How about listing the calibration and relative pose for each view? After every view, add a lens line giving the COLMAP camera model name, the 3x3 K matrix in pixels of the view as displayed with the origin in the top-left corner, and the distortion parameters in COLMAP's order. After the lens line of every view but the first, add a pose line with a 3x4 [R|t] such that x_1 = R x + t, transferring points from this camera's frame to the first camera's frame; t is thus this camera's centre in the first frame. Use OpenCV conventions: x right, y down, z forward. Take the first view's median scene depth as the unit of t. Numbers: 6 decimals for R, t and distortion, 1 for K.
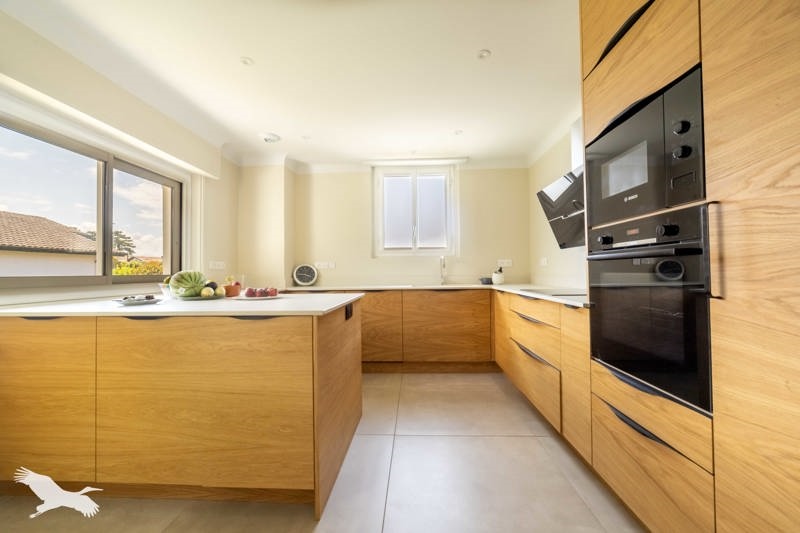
lens RADIAL K [[307.6, 0, 400.0], [0, 307.6, 266.5], [0, 0, 1]] dist [0.000502, 0.000009]
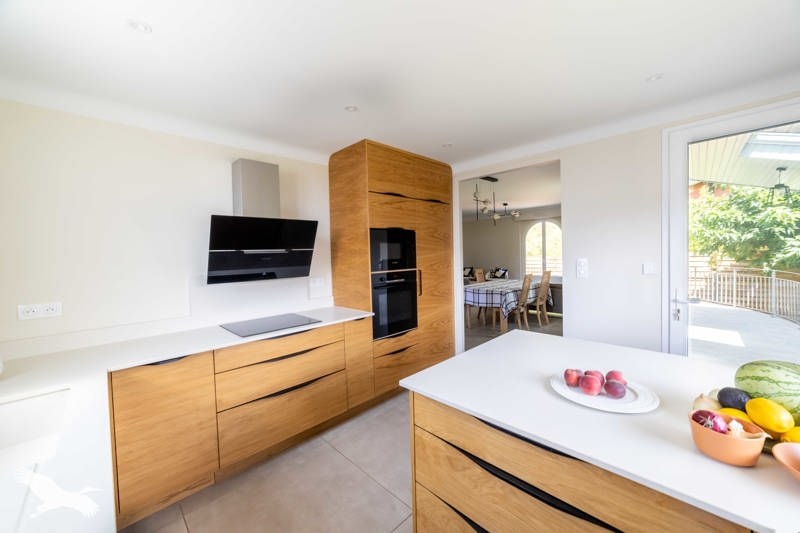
lens RADIAL K [[307.6, 0, 400.0], [0, 307.6, 266.5], [0, 0, 1]] dist [0.000502, 0.000009]
pose [[-0.736610, 0.001639, 0.676316, -1.081509], [0.020038, 0.999611, 0.019403, -0.269816], [-0.676021, 0.027844, -0.736356, 3.153635]]
